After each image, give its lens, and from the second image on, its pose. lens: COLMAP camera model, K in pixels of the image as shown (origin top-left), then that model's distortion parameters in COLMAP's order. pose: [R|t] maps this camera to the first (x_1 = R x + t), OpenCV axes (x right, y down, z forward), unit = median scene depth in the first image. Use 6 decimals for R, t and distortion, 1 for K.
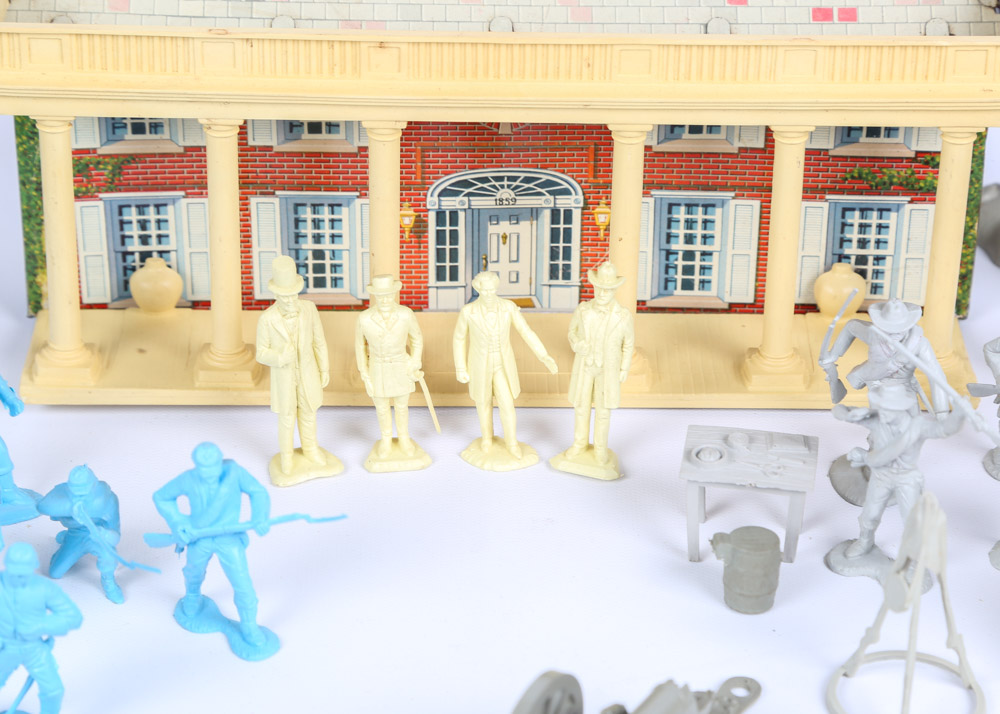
lens RADIAL K [[3263.2, 0, 500.0], [0, 3263.2, 357.0], [0, 0, 1]] dist [0.412926, 0.162129]
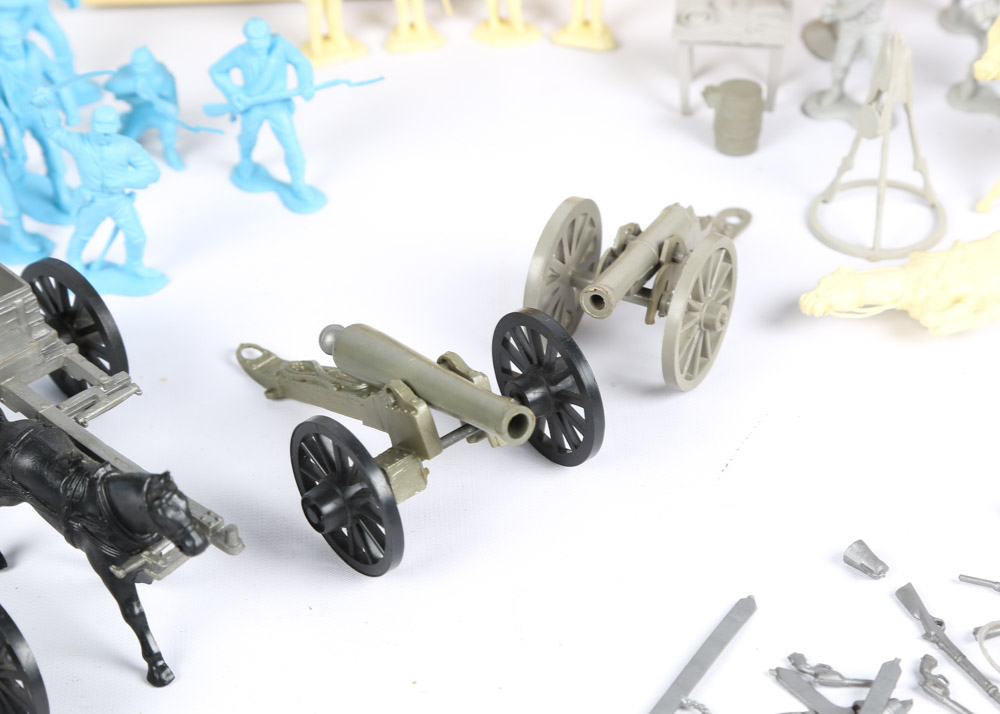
lens RADIAL K [[3263.2, 0, 500.0], [0, 3263.2, 357.0], [0, 0, 1]] dist [0.412926, 0.162129]
pose [[0.998652, -0.045870, 0.024286, -0.036138], [0.043635, 0.995365, 0.085701, 0.046087], [-0.028105, -0.084526, 0.996025, -0.129237]]
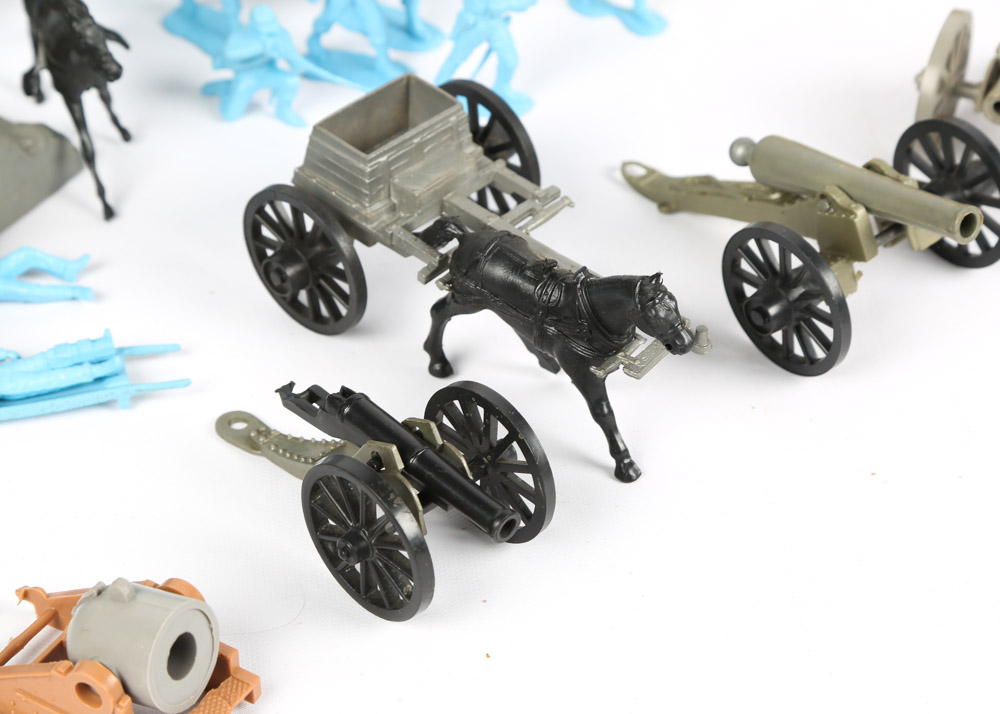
lens RADIAL K [[3263.2, 0, 500.0], [0, 3263.2, 357.0], [0, 0, 1]] dist [0.412926, 0.162129]
pose [[0.993511, -0.068784, 0.090575, -0.232706], [0.057235, 0.990573, 0.124455, 0.055213], [-0.098282, -0.118463, 0.988083, -0.153182]]
